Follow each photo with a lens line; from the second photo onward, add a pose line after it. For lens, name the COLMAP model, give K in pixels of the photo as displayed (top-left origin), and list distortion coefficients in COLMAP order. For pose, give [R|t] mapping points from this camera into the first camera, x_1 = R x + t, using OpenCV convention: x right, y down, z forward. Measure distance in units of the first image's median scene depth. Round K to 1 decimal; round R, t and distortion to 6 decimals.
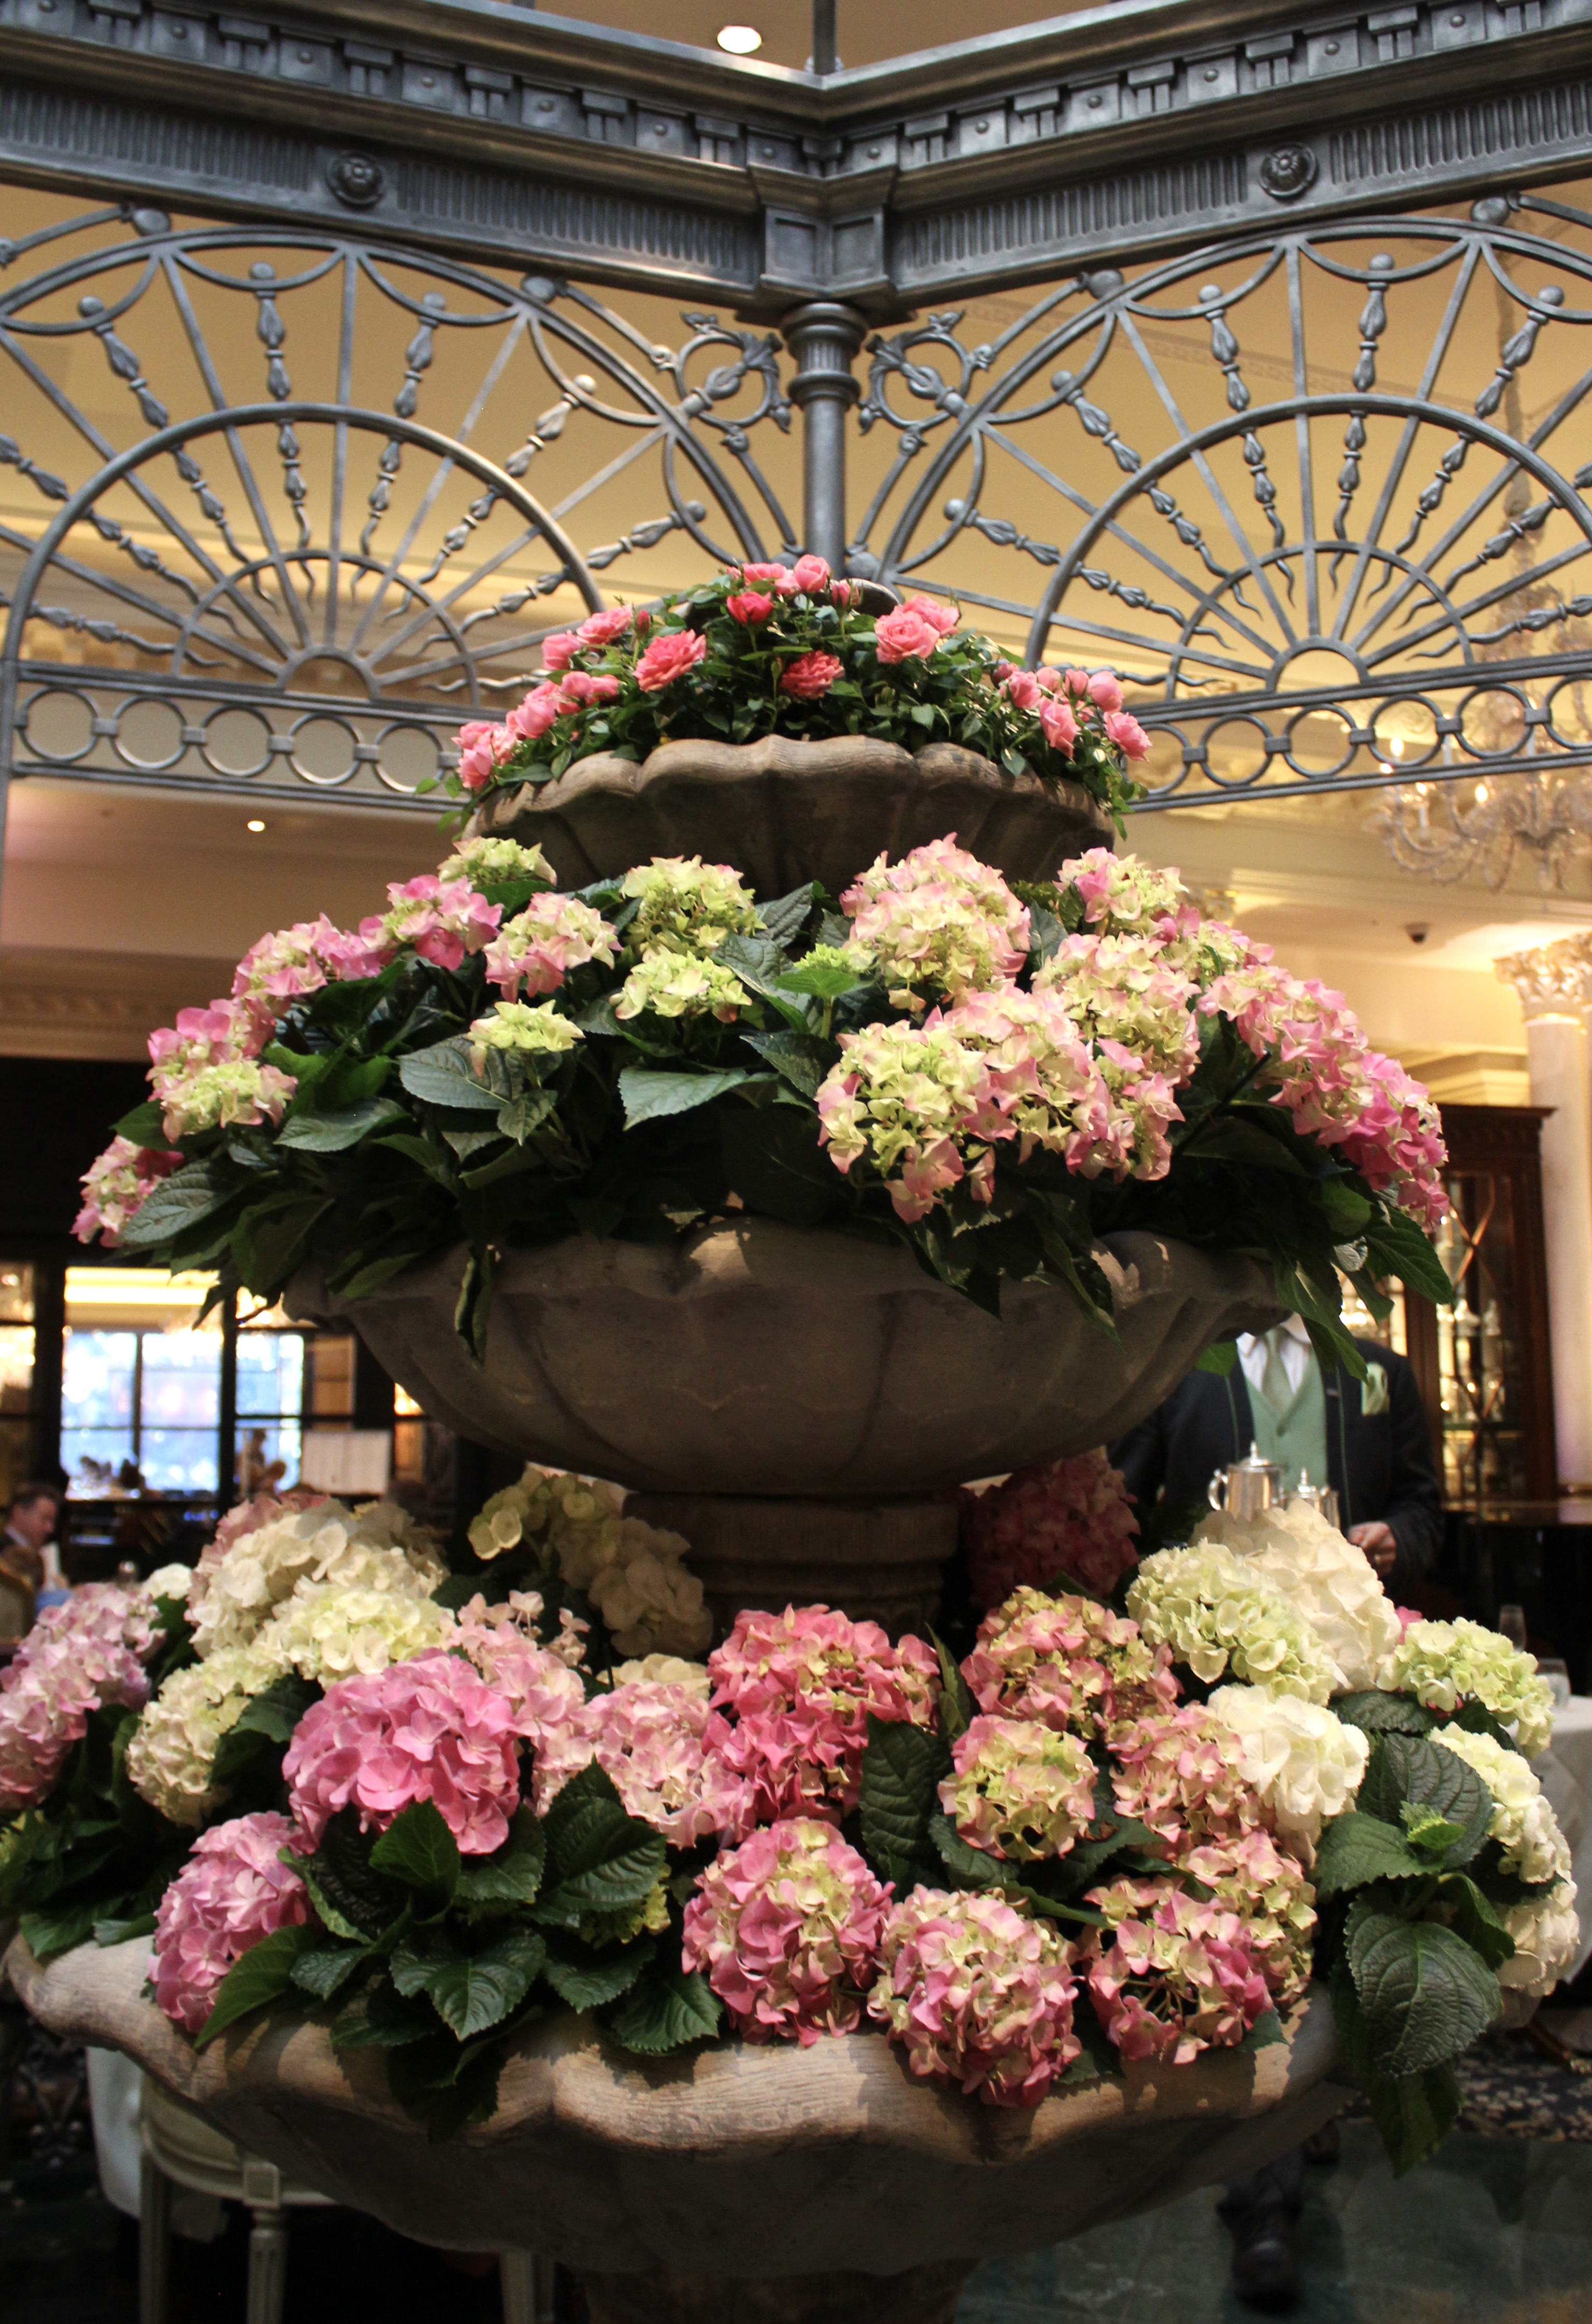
lens RADIAL K [[2181.6, 0, 788.7], [0, 2181.6, 1158.2], [0, 0, 1]] dist [-0.063737, 0.000000]
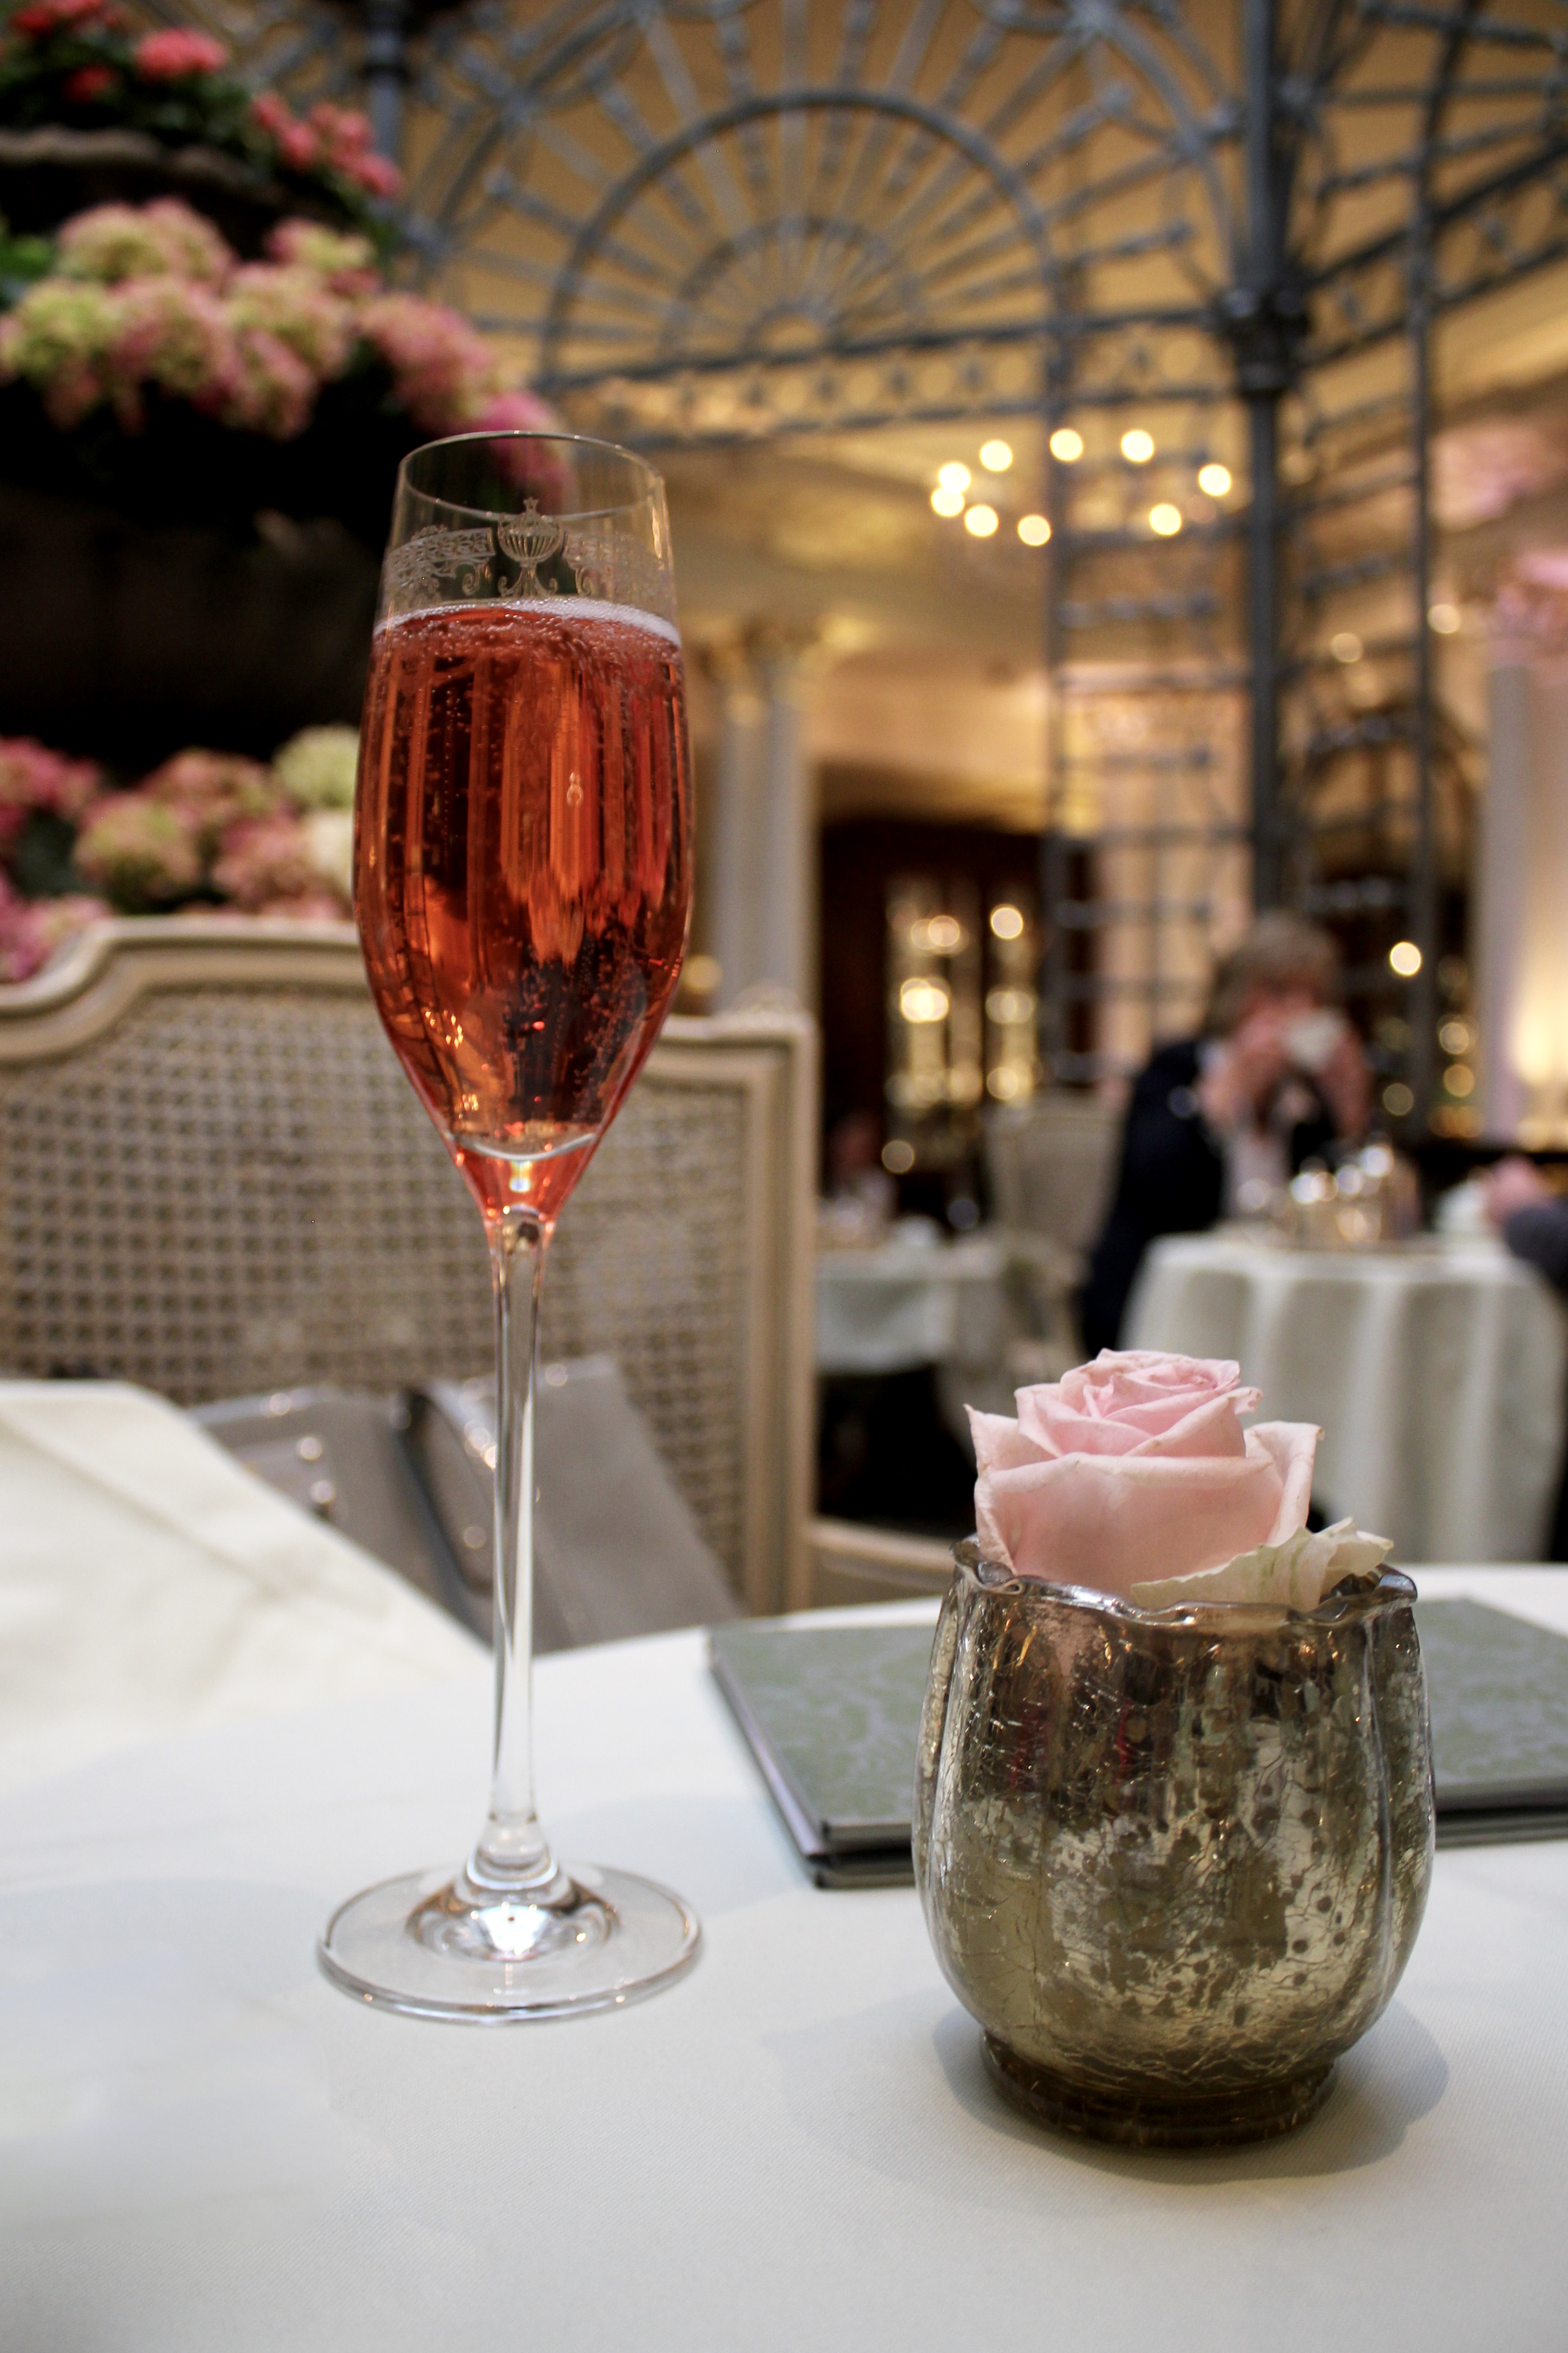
lens RADIAL K [[2017.3, 0, 780.2], [0, 2017.3, 1179.3], [0, 0, 1]] dist [0.000562, 0.000670]
pose [[0.994579, 0.013569, 0.103091, 0.347889], [-0.022597, 0.995960, 0.086913, 0.349301], [-0.101495, -0.088772, 0.990867, -0.299368]]
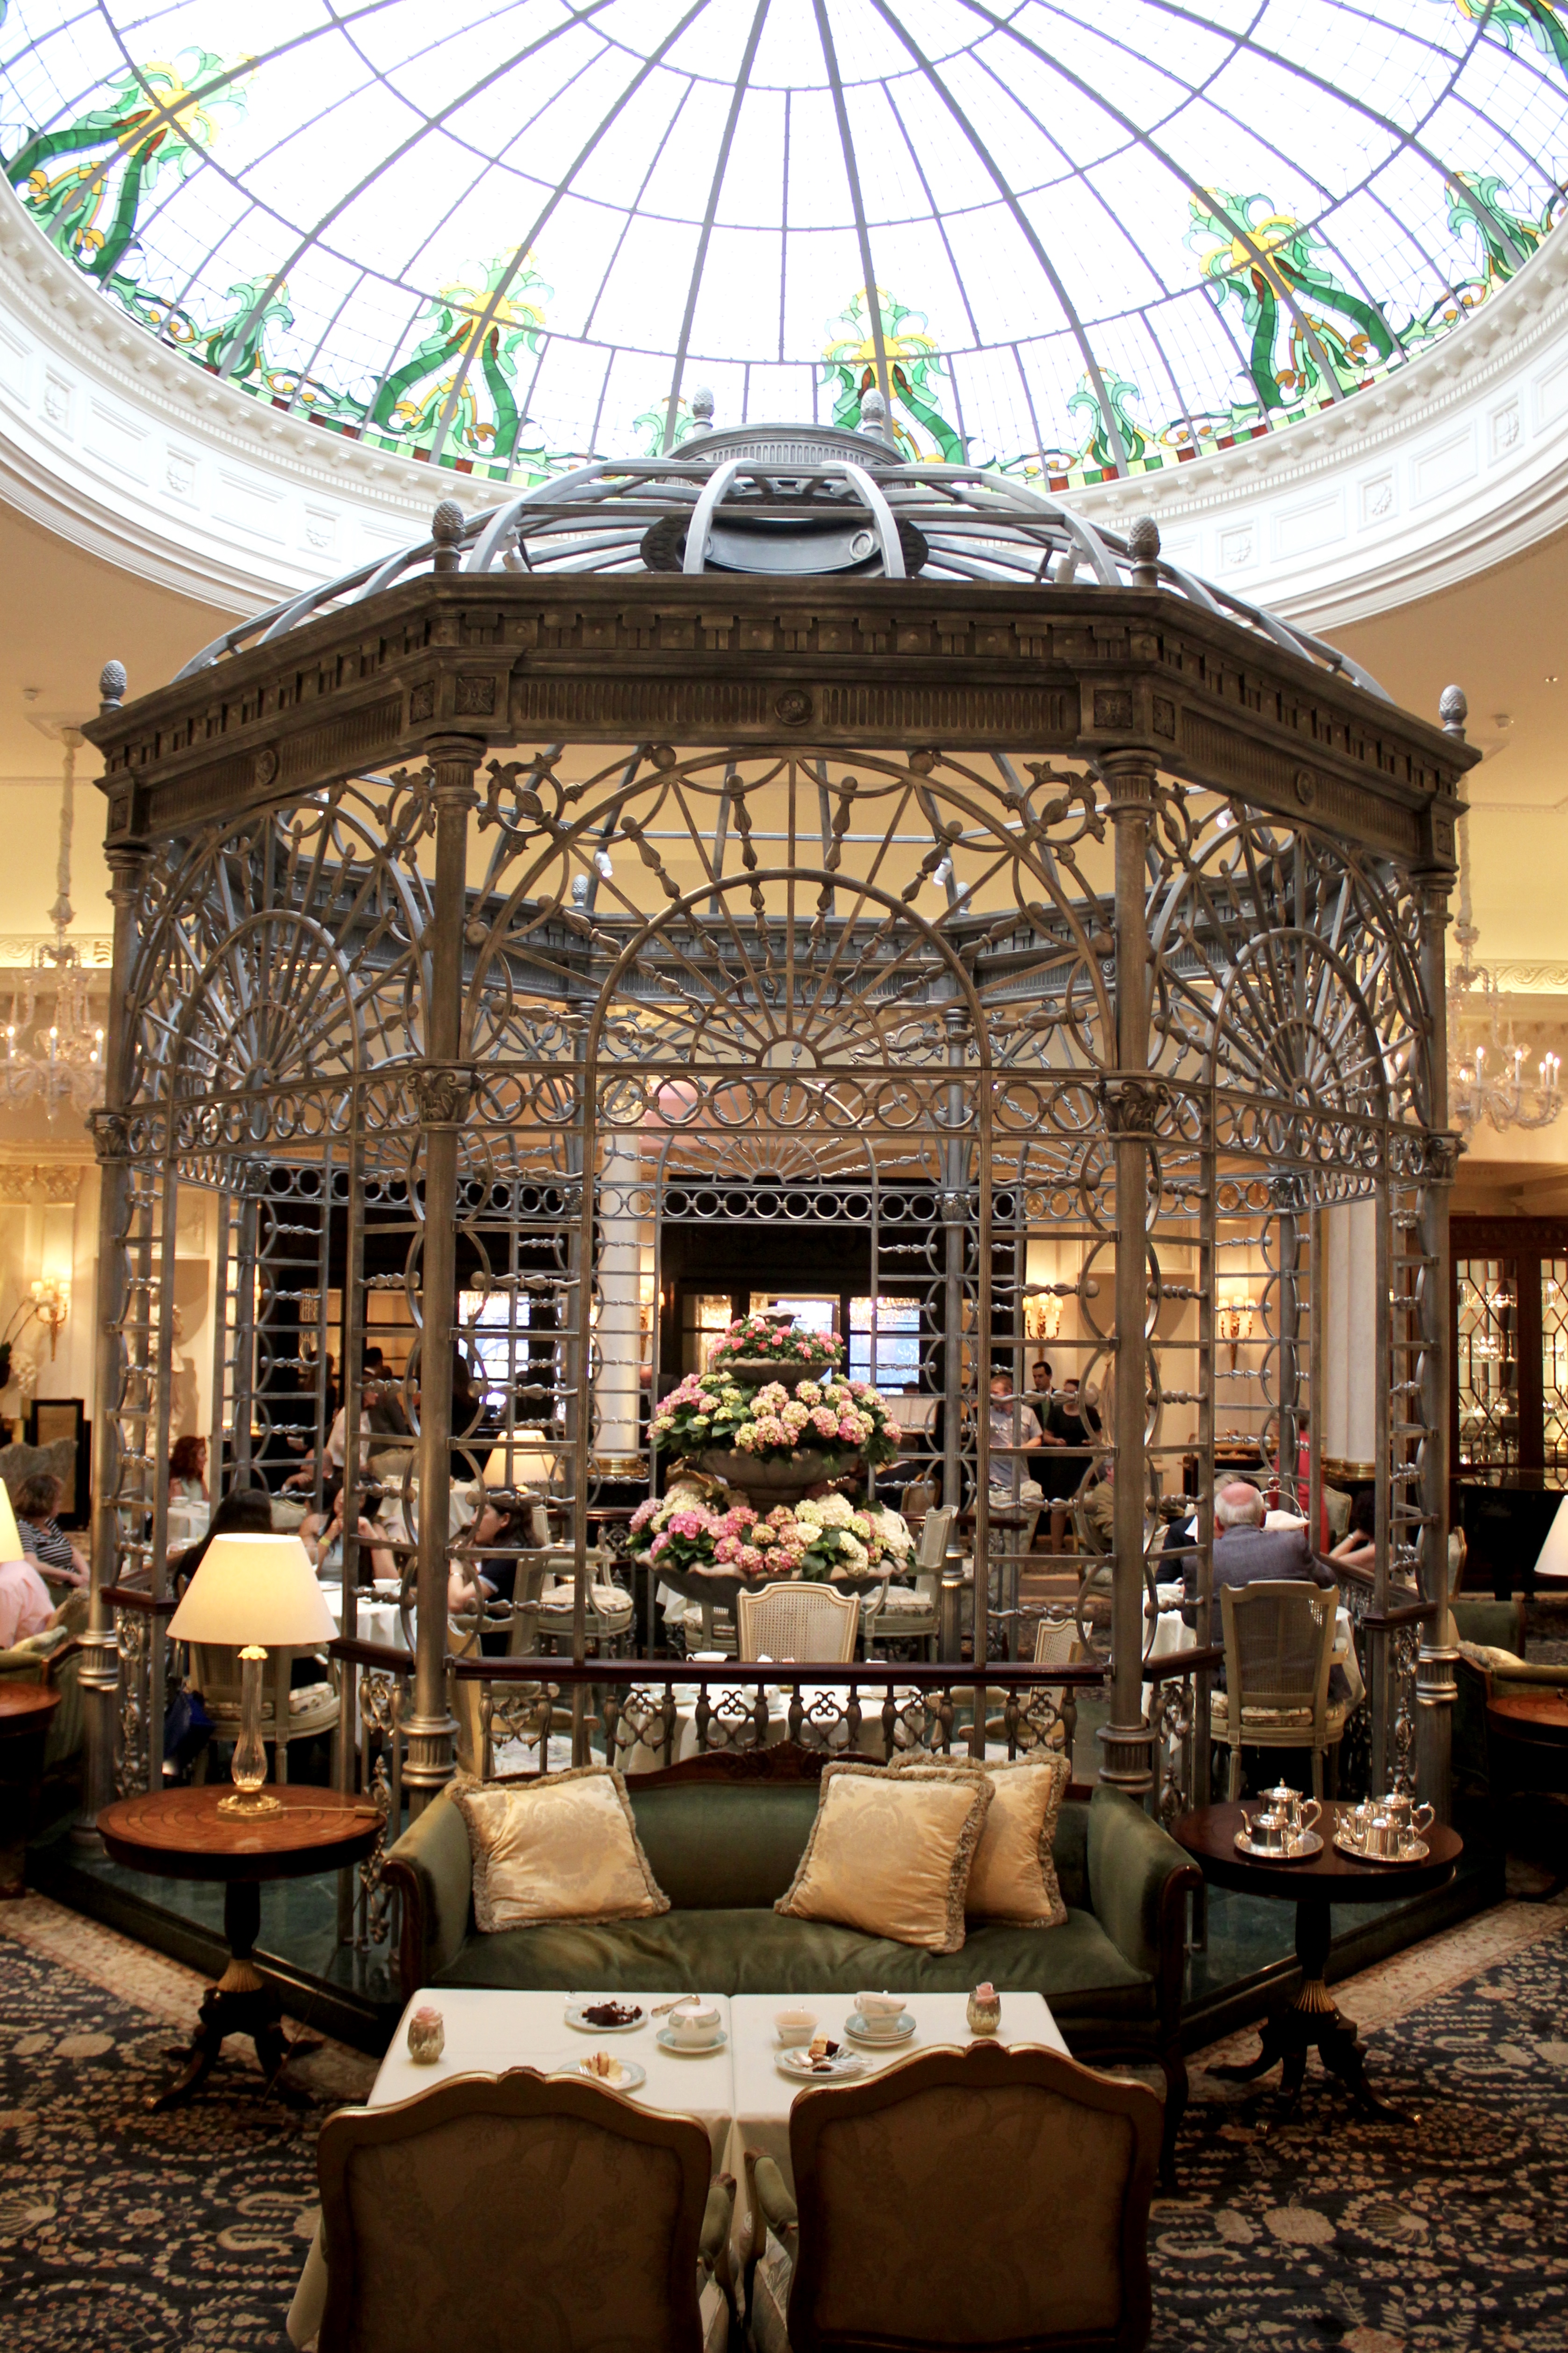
lens RADIAL K [[2017.3, 0, 788.5], [0, 2017.3, 1182.1], [0, 0, 1]] dist [0.000562, 0.000670]
pose [[0.943788, -0.003003, -0.330538, 2.156845], [0.023357, 0.998065, 0.057626, -1.124475], [0.329726, -0.062107, 0.942032, -4.657510]]
